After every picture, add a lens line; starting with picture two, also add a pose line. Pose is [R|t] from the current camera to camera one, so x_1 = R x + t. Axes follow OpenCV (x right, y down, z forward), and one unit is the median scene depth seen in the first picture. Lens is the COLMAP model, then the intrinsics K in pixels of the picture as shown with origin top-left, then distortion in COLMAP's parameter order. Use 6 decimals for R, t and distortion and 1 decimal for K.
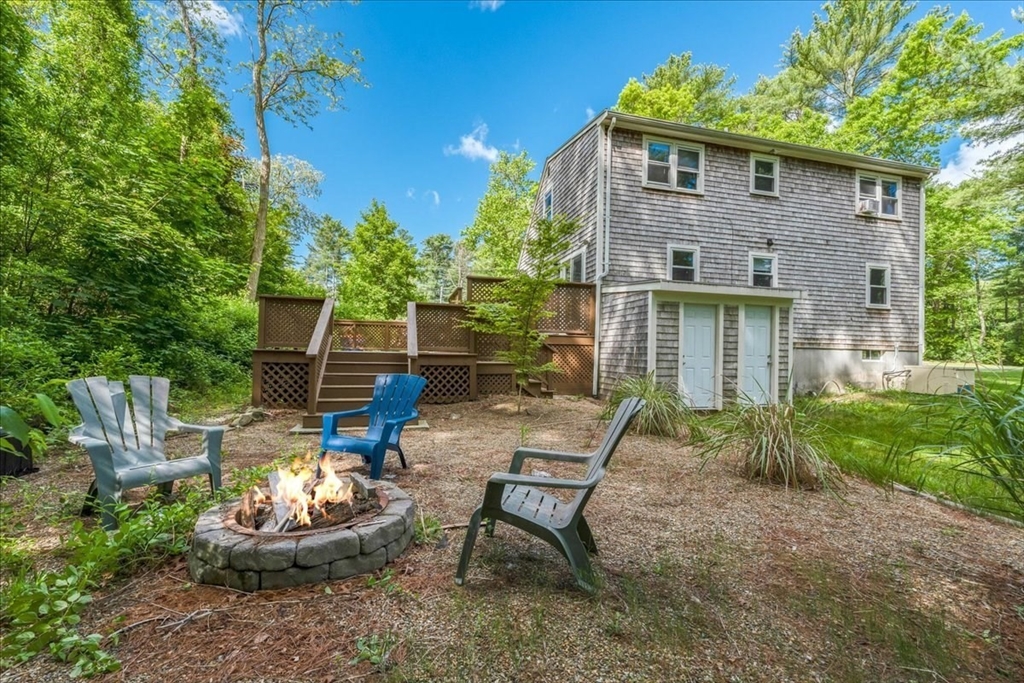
lens RADIAL K [[425.0, 0, 512.3], [0, 425.0, 355.0], [0, 0, 1]] dist [0.000098, 0.000135]
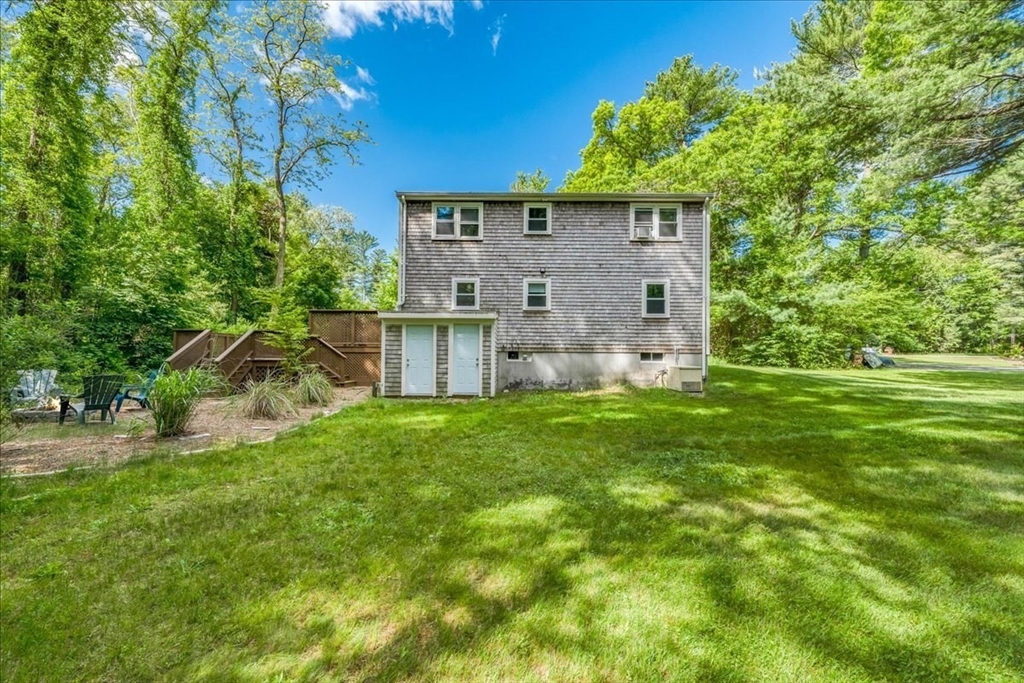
lens RADIAL K [[425.0, 0, 512.3], [0, 425.0, 355.0], [0, 0, 1]] dist [0.000098, 0.000135]
pose [[0.964241, -0.007687, -0.264917, 0.894449], [0.007492, 0.999970, -0.001744, -0.007232], [0.264922, -0.000303, 0.964270, -0.278752]]
